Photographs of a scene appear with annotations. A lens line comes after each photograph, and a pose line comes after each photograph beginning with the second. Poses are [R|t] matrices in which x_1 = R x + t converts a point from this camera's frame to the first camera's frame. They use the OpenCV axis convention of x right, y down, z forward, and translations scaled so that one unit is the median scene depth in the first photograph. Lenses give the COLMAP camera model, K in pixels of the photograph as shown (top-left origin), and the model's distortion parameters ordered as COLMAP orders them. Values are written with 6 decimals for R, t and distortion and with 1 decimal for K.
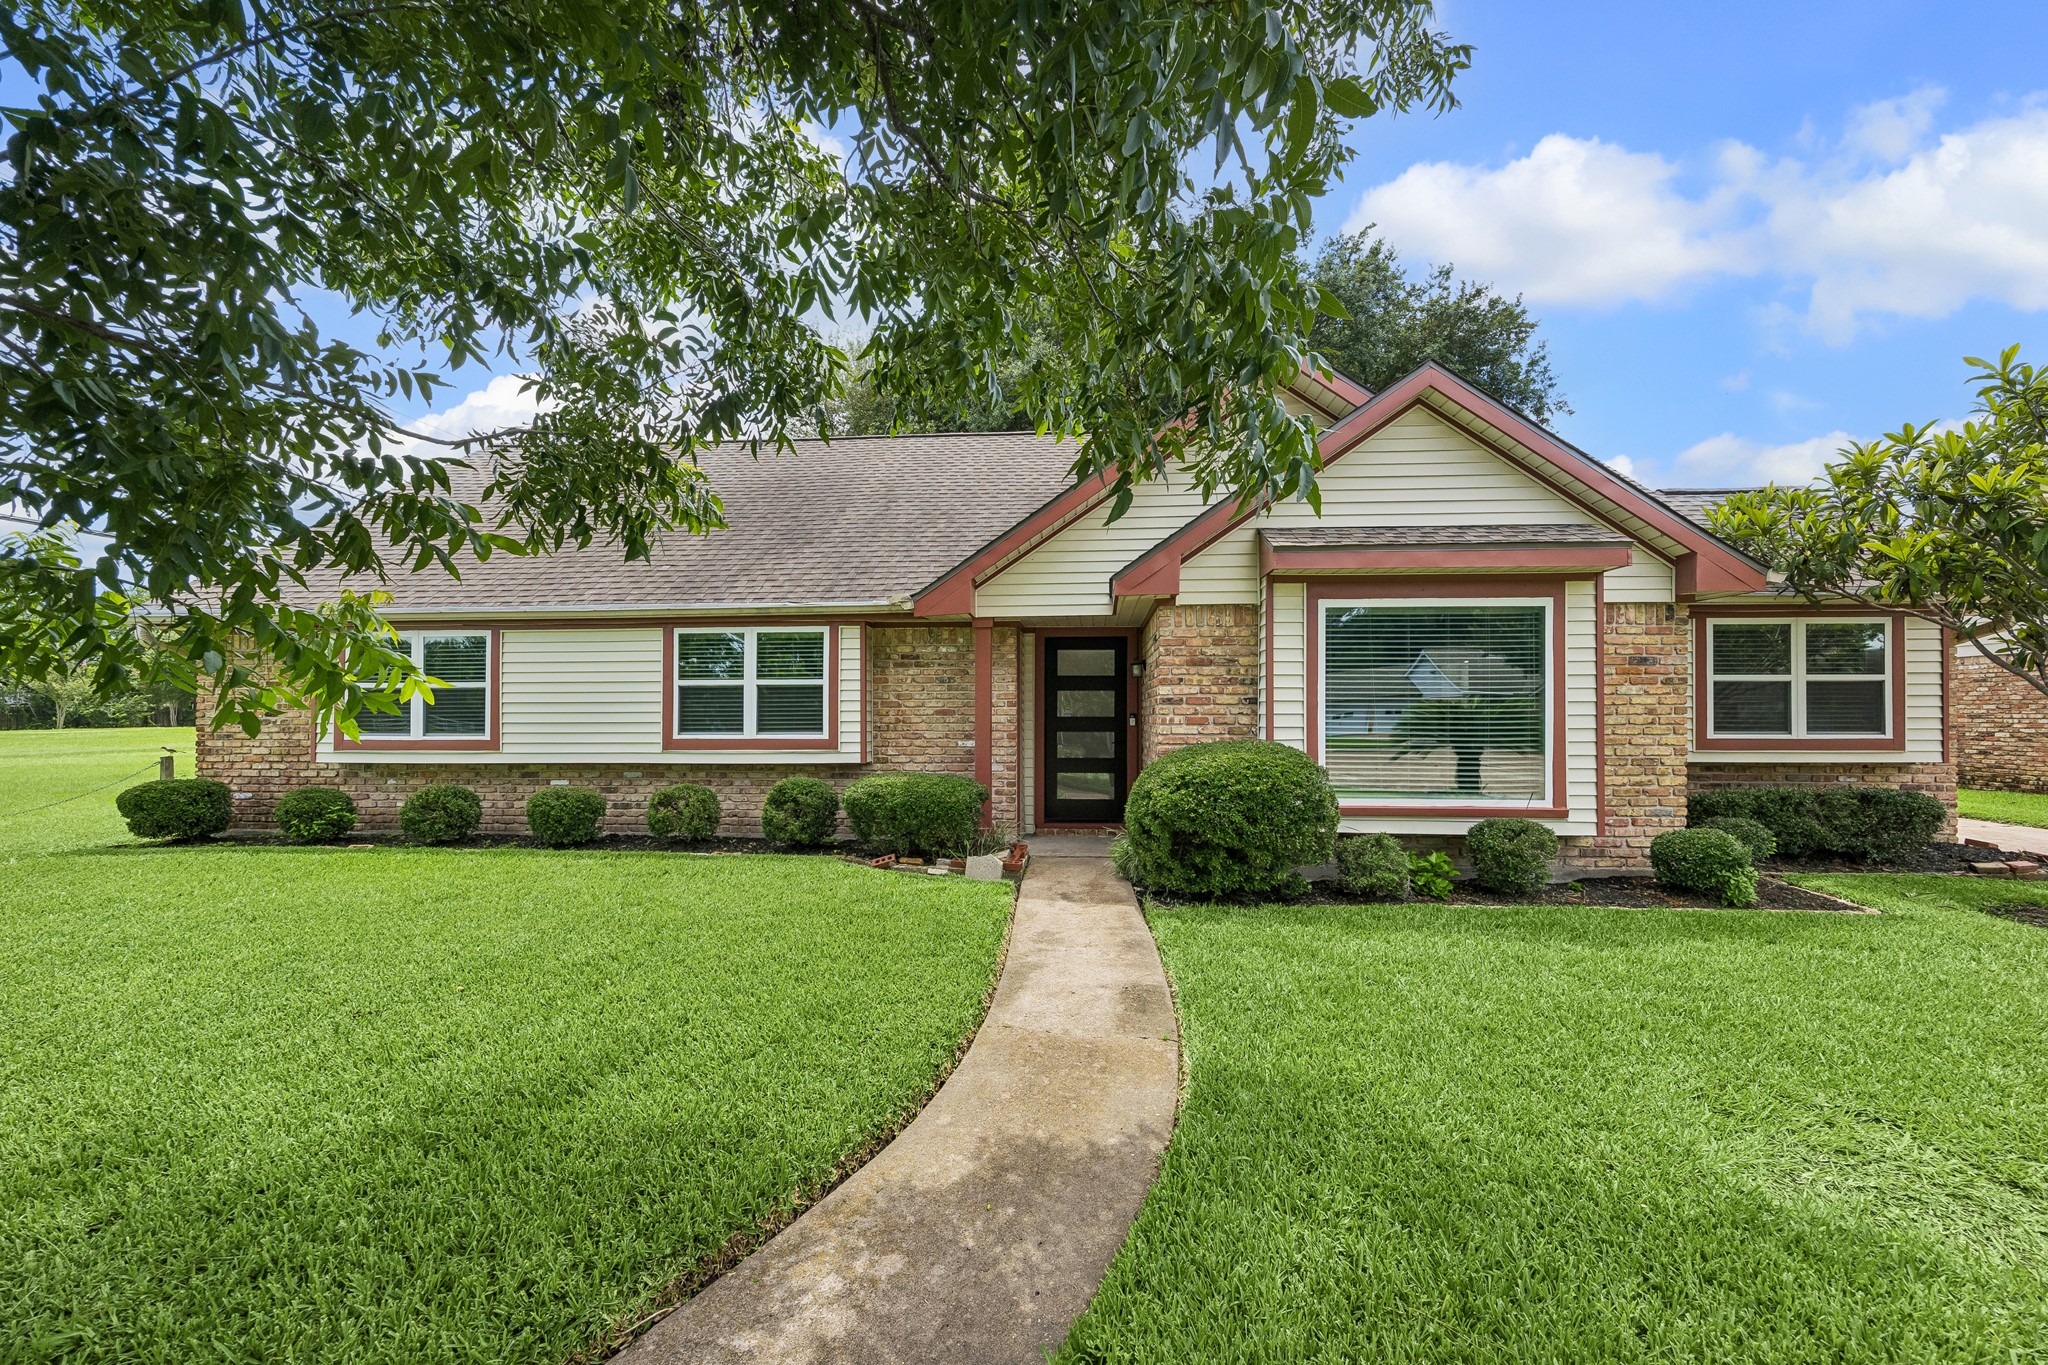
lens RADIAL K [[808.1, 0, 1034.5], [0, 808.1, 707.1], [0, 0, 1]] dist [0.000732, 0.000261]
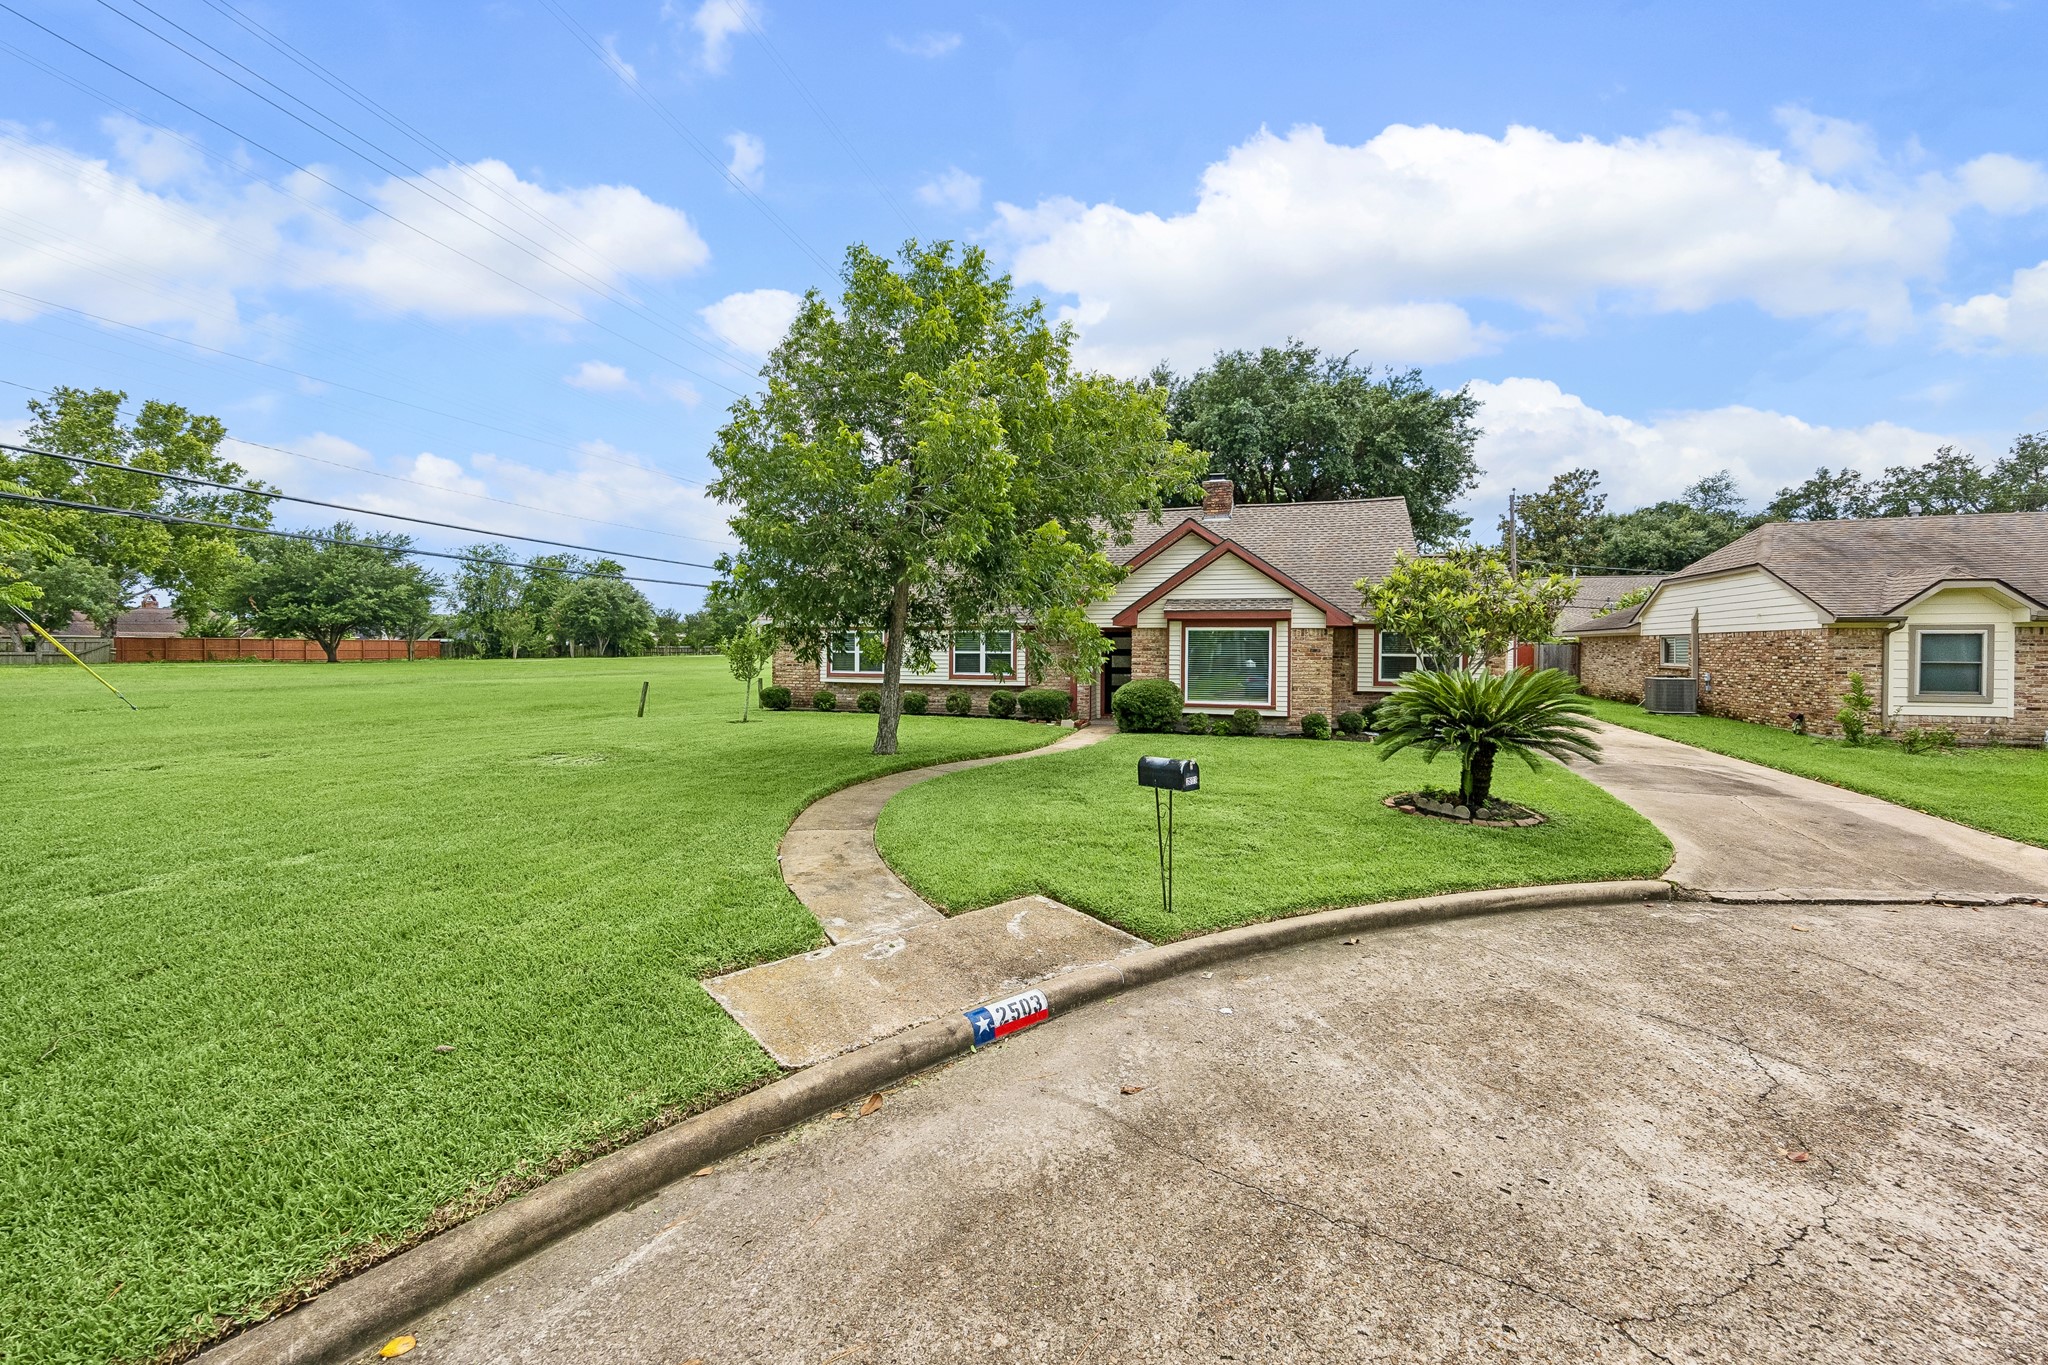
lens RADIAL K [[797.1, 0, 1028.9], [0, 797.1, 671.8], [0, 0, 1]] dist [-0.000838, 0.000028]
pose [[0.971610, 0.013943, -0.236176, 0.372075], [-0.005135, 0.999269, 0.037870, -0.064953], [0.236531, -0.035582, 0.970972, -1.369582]]
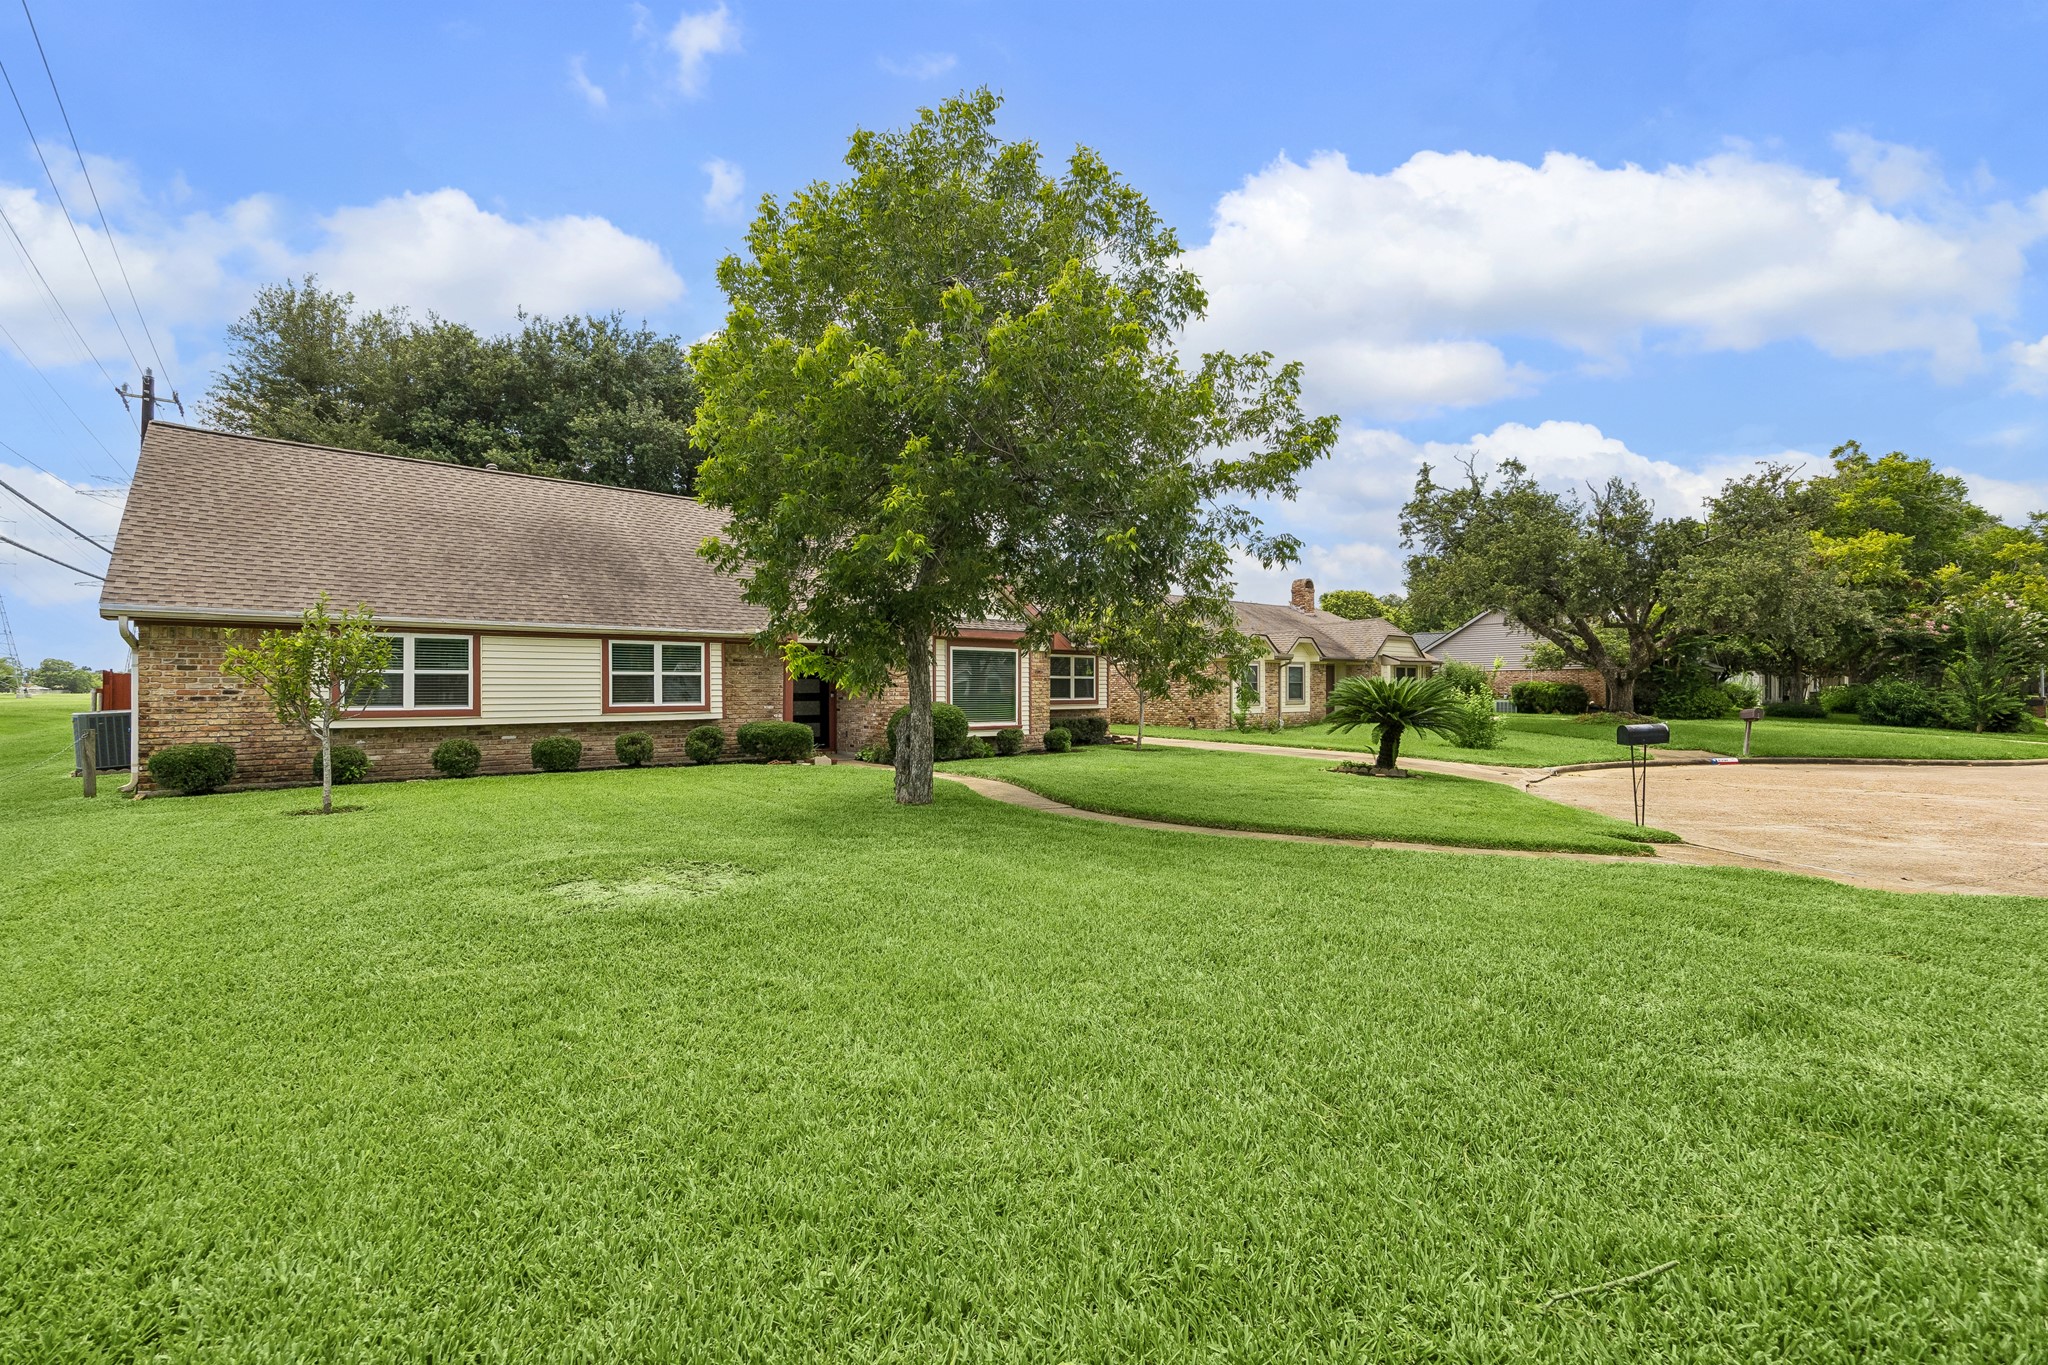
lens RADIAL K [[877.9, 0, 1024.0], [0, 877.9, 682.5], [0, 0, 1]] dist [0.000169, 0.000002]
pose [[0.718136, 0.005618, 0.695880, -1.110210], [-0.007786, 0.999970, -0.000038, -0.017268], [-0.695859, -0.005391, 0.718158, -0.907724]]
